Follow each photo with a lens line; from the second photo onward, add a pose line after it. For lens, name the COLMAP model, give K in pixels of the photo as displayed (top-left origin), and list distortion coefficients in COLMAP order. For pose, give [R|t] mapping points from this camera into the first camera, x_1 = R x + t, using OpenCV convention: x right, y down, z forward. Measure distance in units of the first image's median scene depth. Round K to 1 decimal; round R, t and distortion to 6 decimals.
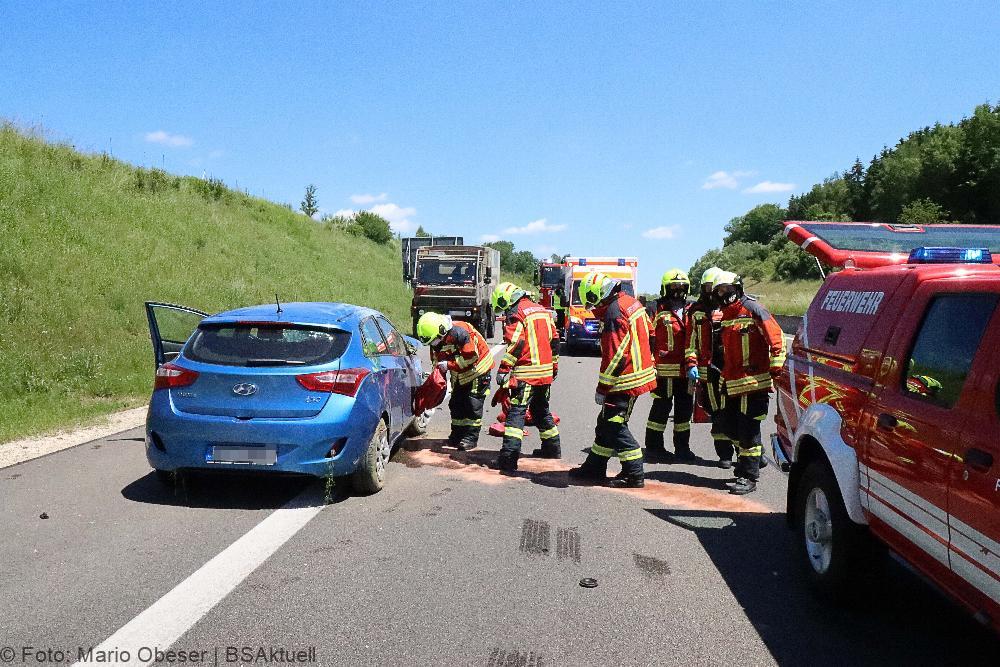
lens RADIAL K [[782.3, 0, 500.0], [0, 782.3, 333.5], [0, 0, 1]] dist [-0.004809, 0.006999]
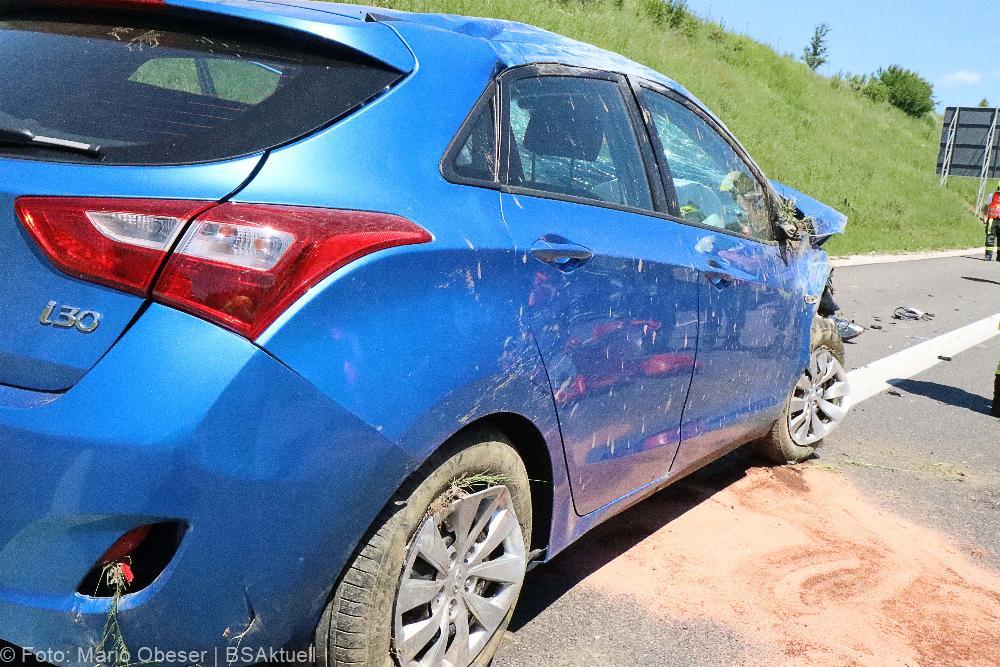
lens RADIAL K [[858.8, 0, 500.0], [0, 858.8, 333.5], [0, 0, 1]] dist [0.020387, 0.005183]
pose [[0.820725, 0.191553, -0.538254, -0.001459], [-0.128500, 0.979871, 0.152779, 0.005137], [0.556685, -0.056224, 0.828819, 0.123574]]
